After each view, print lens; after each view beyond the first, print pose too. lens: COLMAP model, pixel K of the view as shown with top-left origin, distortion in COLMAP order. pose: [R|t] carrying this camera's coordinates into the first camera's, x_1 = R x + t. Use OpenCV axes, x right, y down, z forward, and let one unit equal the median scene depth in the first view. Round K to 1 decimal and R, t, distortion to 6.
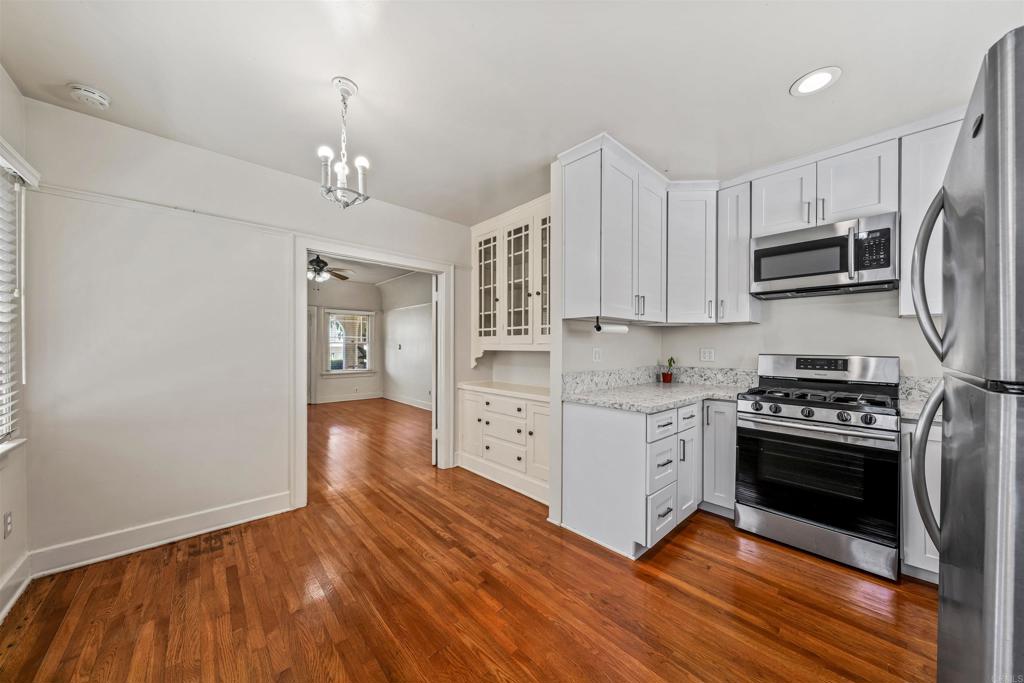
lens RADIAL K [[351.7, 0, 514.6], [0, 351.7, 342.2], [0, 0, 1]] dist [-0.001365, -0.000149]
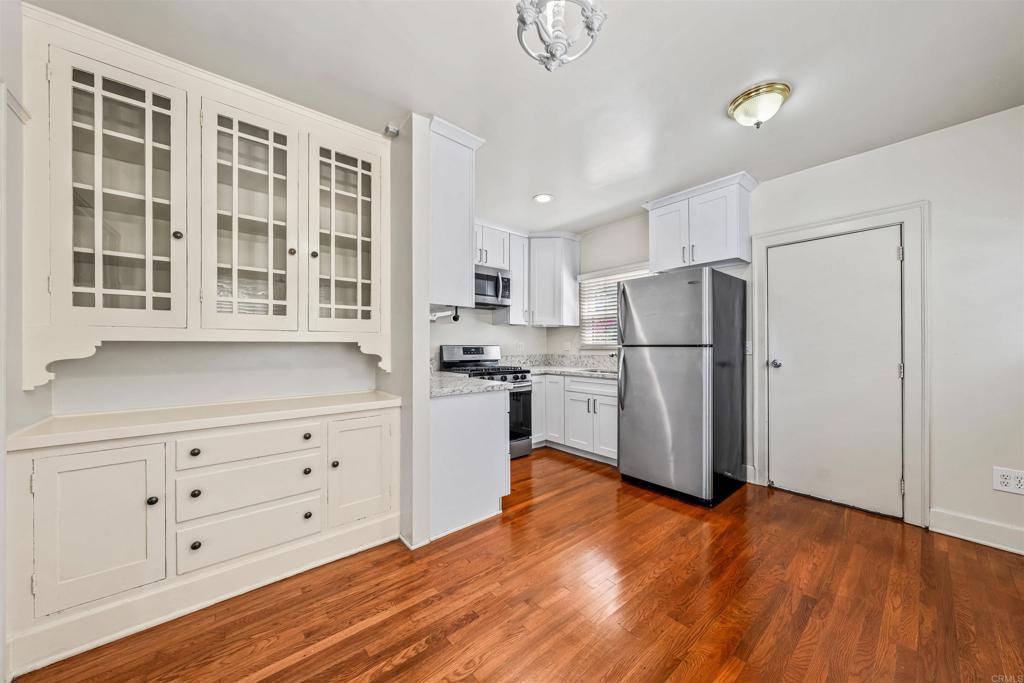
lens RADIAL K [[351.7, 0, 514.6], [0, 351.7, 342.2], [0, 0, 1]] dist [-0.001365, -0.000149]
pose [[0.042084, 0.006101, 0.999095, -0.647512], [-0.012932, 0.999901, -0.005561, 0.026980], [-0.999030, -0.012686, 0.042159, 0.671652]]
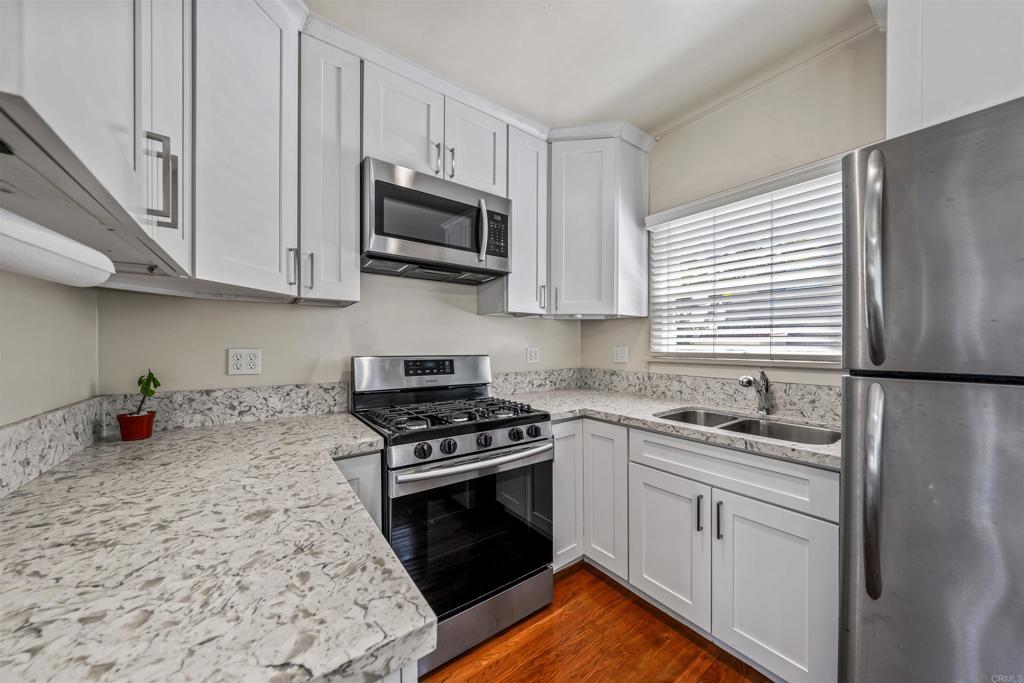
lens RADIAL K [[354.5, 0, 512.0], [0, 354.5, 341.5], [0, 0, 1]] dist [0.011571, -0.000001]
pose [[0.116612, 0.005948, 0.993160, 0.114076], [-0.013591, 0.999898, -0.004393, 0.006676], [-0.993085, -0.012985, 0.116680, 0.662357]]
